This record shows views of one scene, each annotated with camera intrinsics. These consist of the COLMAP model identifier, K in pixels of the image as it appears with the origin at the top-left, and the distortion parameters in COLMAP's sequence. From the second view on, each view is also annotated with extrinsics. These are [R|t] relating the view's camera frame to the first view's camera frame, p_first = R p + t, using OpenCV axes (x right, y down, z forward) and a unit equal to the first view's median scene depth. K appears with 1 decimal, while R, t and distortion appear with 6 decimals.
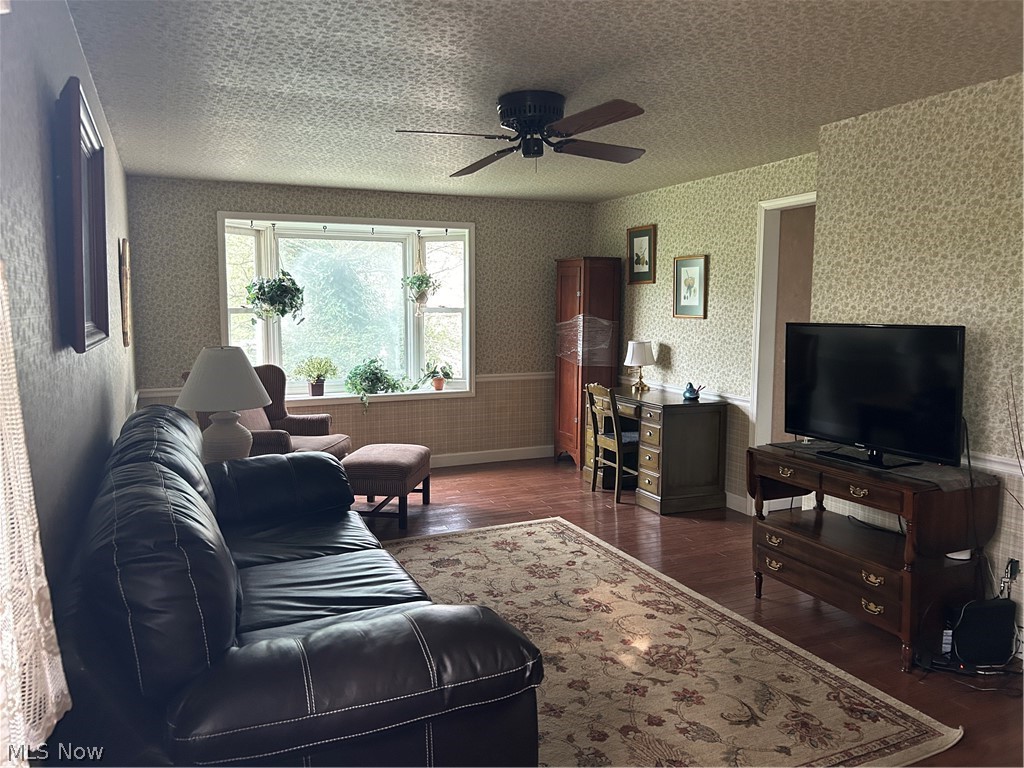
lens RADIAL K [[766.3, 0, 512.0], [0, 766.3, 384.0], [0, 0, 1]] dist [0.010486, -0.008688]
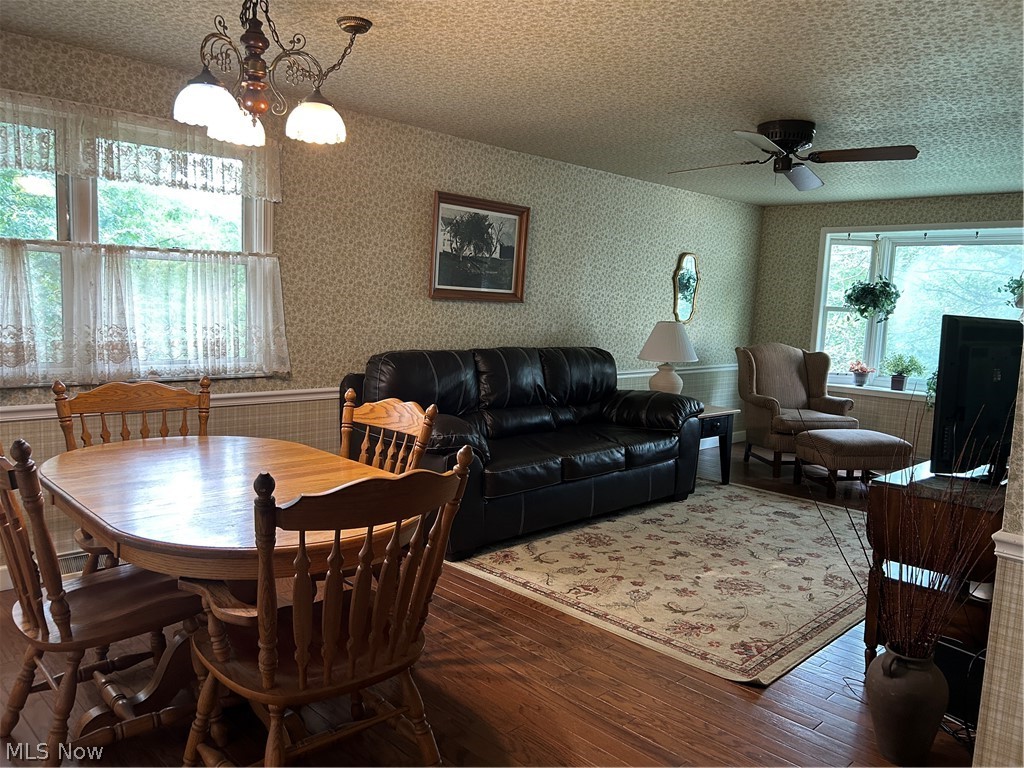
lens RADIAL K [[766.3, 0, 512.0], [0, 766.3, 384.0], [0, 0, 1]] dist [0.010486, -0.008688]
pose [[0.362572, 0.119456, -0.924268, 0.986880], [-0.142490, 0.987196, 0.071693, 0.010105], [0.920998, 0.105705, 0.374951, 0.168013]]
